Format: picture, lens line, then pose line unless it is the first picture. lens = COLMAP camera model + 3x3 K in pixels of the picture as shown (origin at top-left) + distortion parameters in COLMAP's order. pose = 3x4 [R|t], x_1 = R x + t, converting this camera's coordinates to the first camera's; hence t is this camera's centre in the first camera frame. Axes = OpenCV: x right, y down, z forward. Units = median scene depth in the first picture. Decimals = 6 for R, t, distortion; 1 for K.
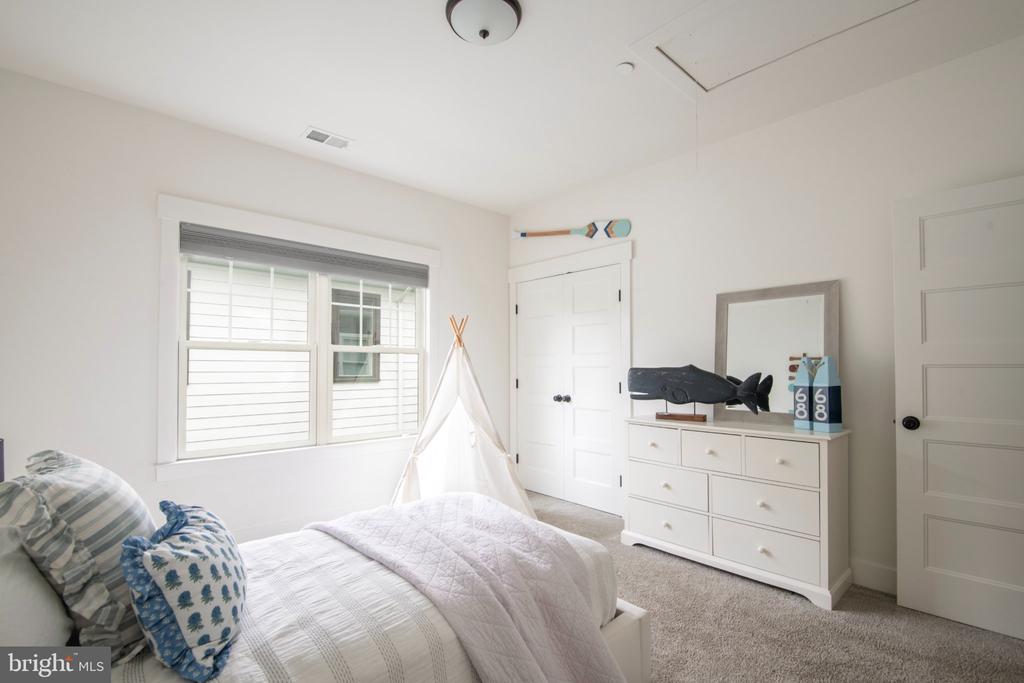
lens RADIAL K [[463.1, 0, 533.9], [0, 463.1, 367.7], [0, 0, 1]] dist [-0.023966, -0.000158]
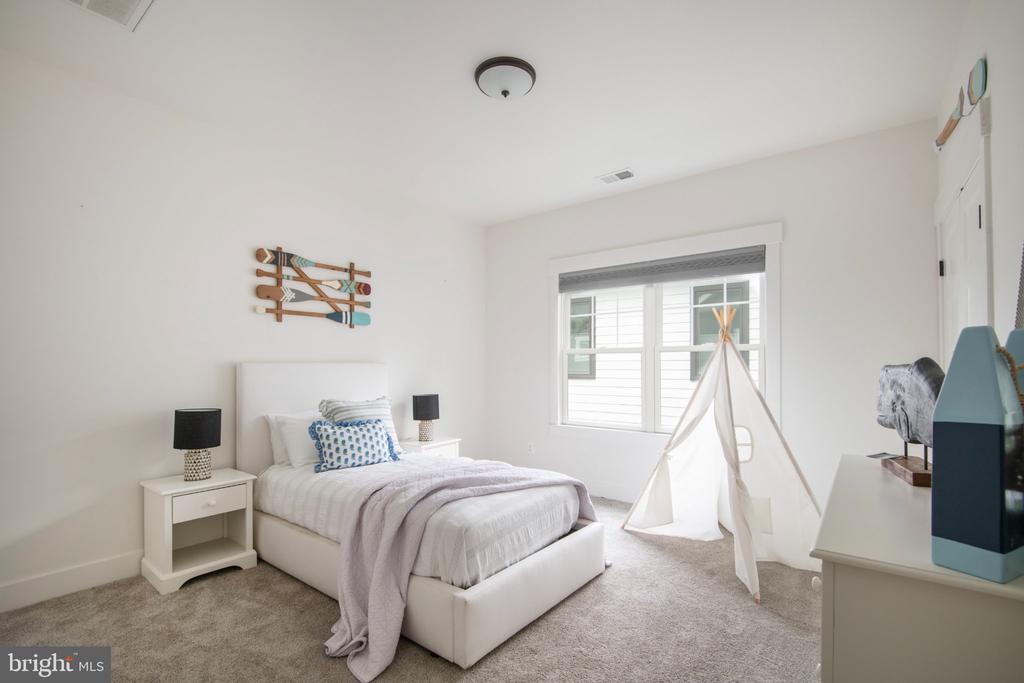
lens RADIAL K [[463.1, 0, 533.9], [0, 463.1, 367.7], [0, 0, 1]] dist [-0.023966, -0.000158]
pose [[0.132487, 0.000901, -0.991184, 0.705044], [0.002843, 0.999995, 0.001289, 0.002222], [0.991181, -0.002988, 0.132484, 0.581464]]
